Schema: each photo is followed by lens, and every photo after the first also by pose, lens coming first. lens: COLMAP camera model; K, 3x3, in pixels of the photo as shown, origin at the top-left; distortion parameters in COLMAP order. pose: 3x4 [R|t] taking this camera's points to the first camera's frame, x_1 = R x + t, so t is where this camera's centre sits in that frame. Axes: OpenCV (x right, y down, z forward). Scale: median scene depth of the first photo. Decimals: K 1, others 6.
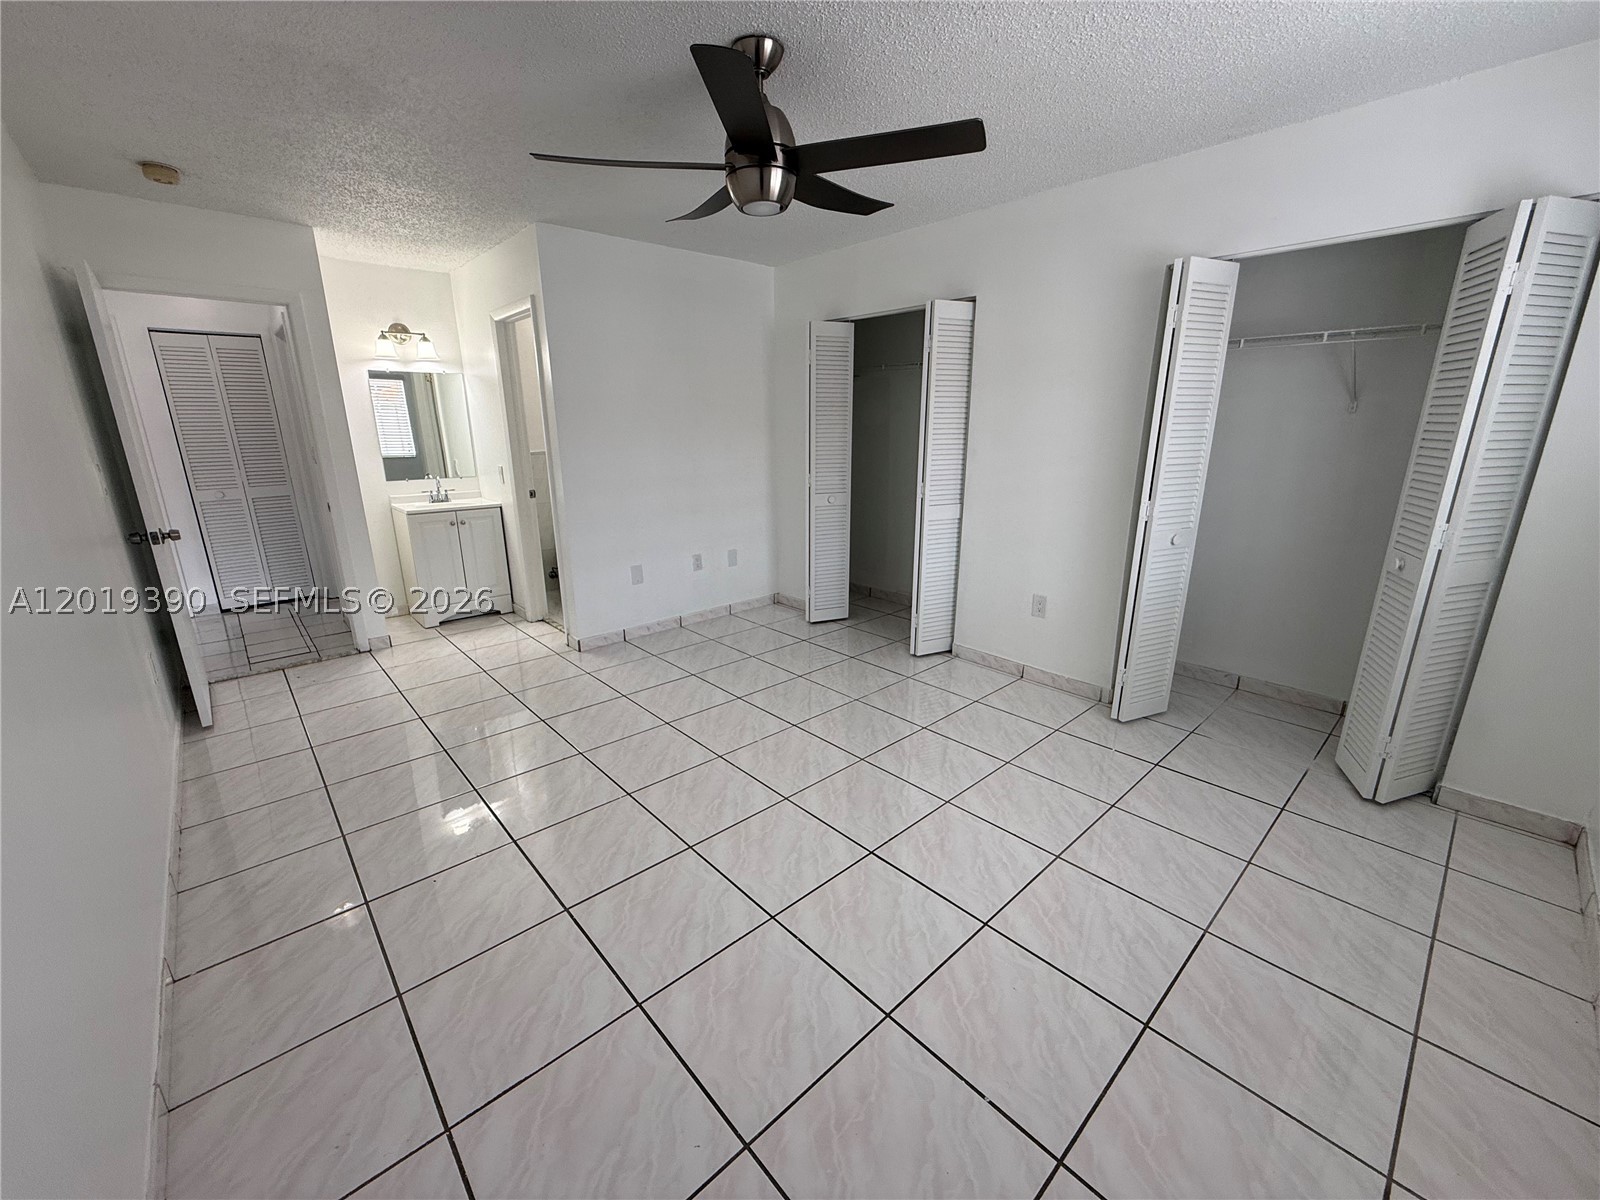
lens RADIAL K [[642.2, 0, 806.3], [0, 642.2, 603.3], [0, 0, 1]] dist [-0.000168, -0.000175]
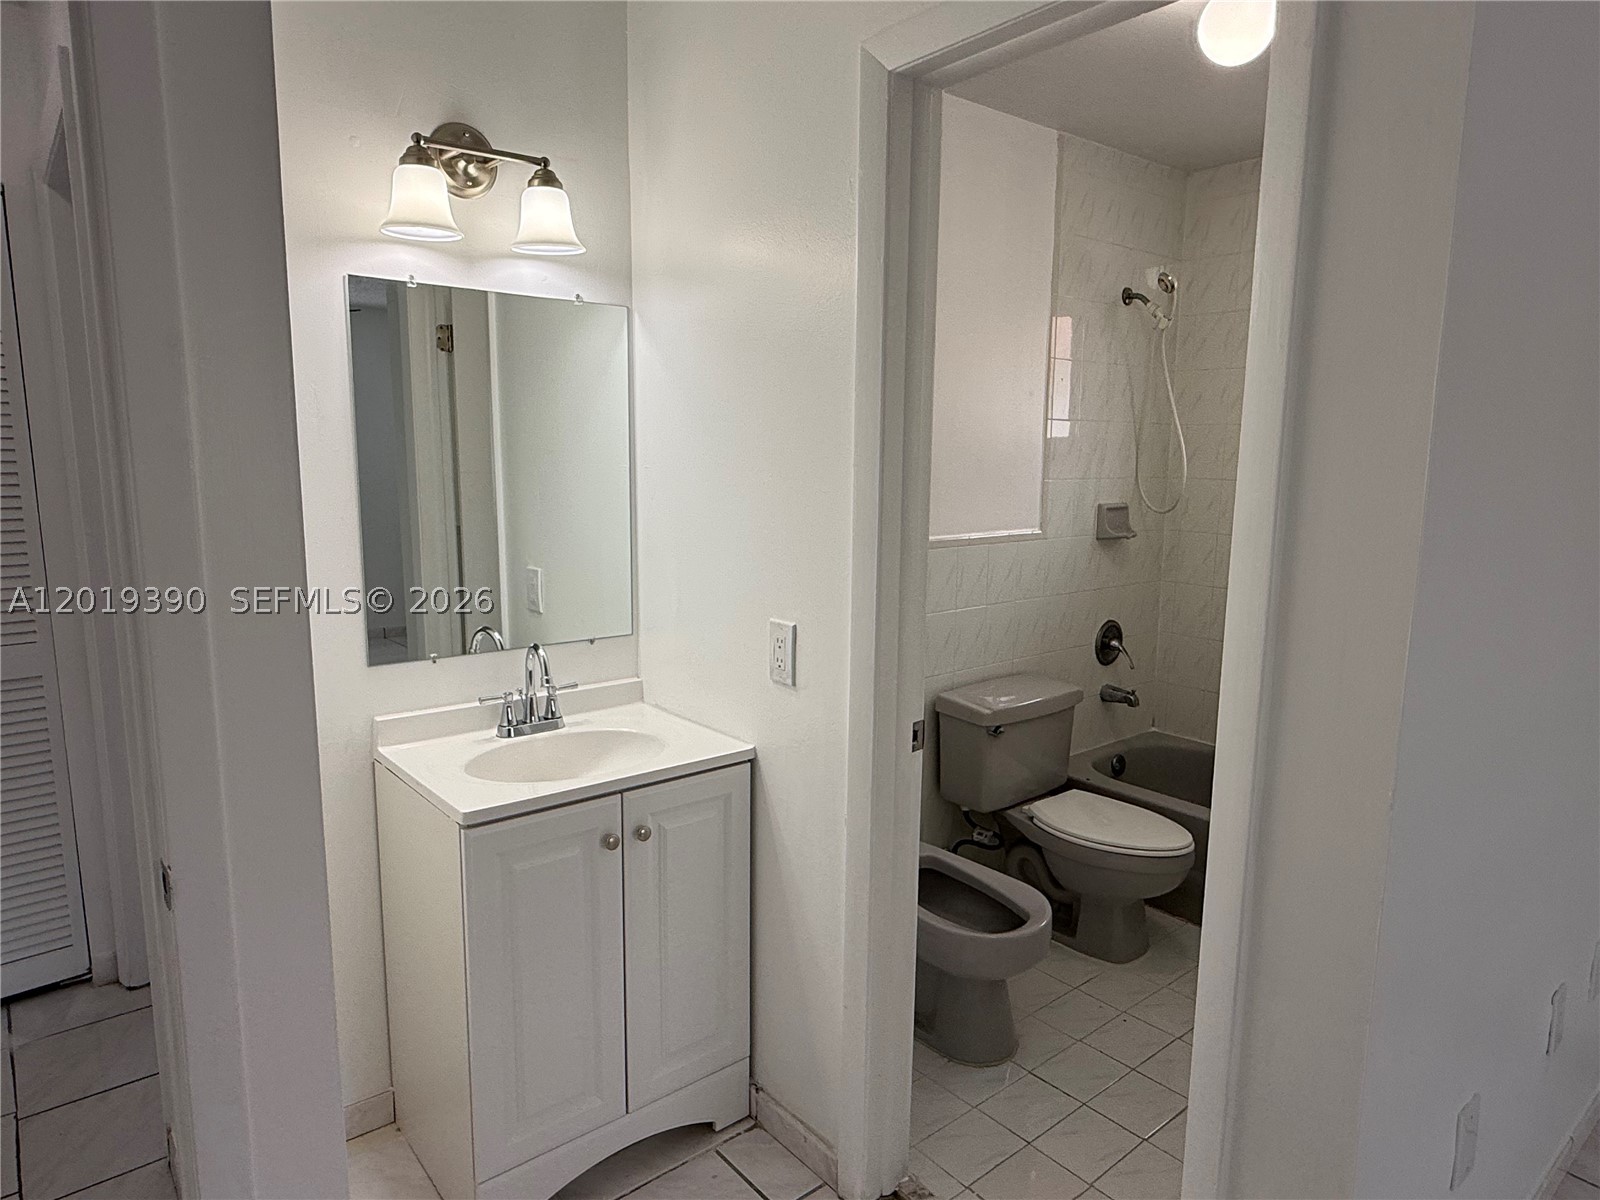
lens RADIAL K [[992.0, 0, 796.1], [0, 992.0, 595.9], [0, 0, 1]] dist [0.001017, 0.000479]
pose [[0.998667, 0.019431, -0.047811, -0.452988], [-0.024988, 0.992636, -0.118526, -0.176092], [0.045156, 0.119563, 0.991799, 0.584343]]
